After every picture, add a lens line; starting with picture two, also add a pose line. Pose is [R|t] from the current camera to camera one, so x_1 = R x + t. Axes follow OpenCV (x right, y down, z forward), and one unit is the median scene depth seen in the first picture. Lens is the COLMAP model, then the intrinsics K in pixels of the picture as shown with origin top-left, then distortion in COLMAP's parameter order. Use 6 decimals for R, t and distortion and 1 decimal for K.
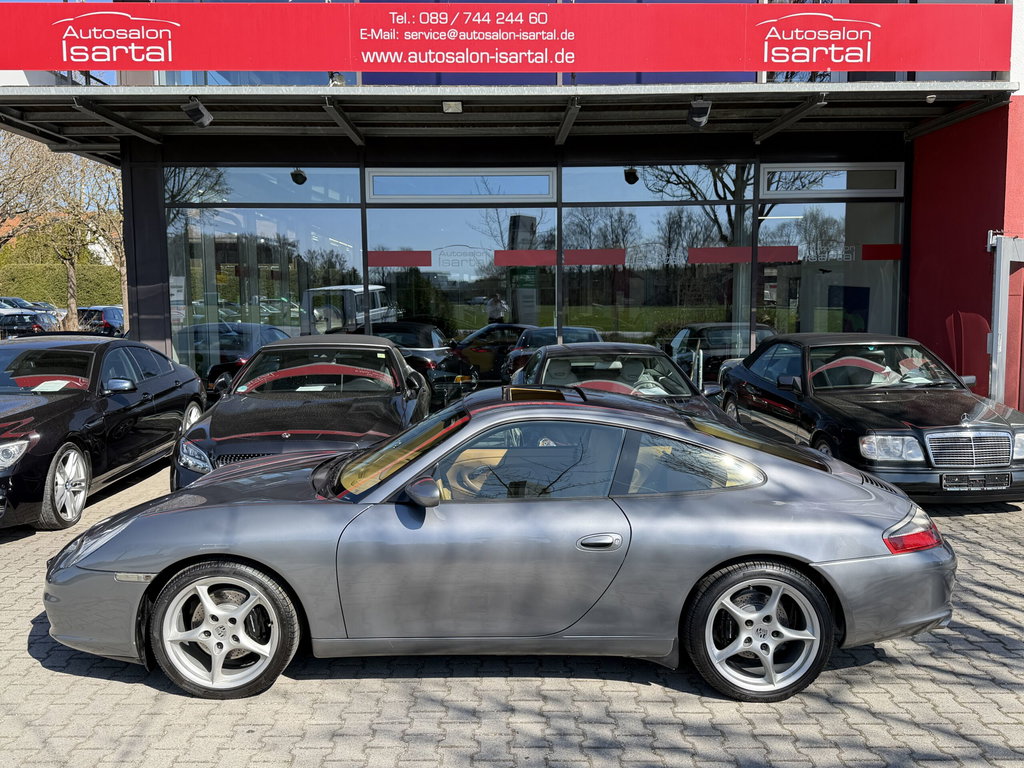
lens RADIAL K [[917.8, 0, 507.5], [0, 917.8, 380.9], [0, 0, 1]] dist [0.020885, -0.021038]
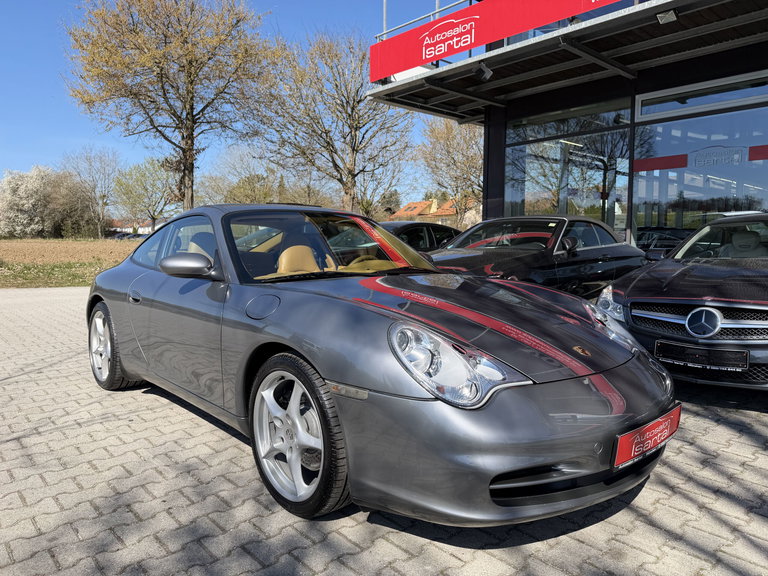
lens RADIAL K [[546.4, 0, 384.7], [0, 546.4, 289.8], [0, 0, 1]] dist [-0.003298, -0.013279]
pose [[0.670747, 0.071090, -0.738271, 0.229775], [-0.074295, 0.996829, 0.028488, 0.048976], [0.737955, 0.035742, 0.673902, 0.277311]]
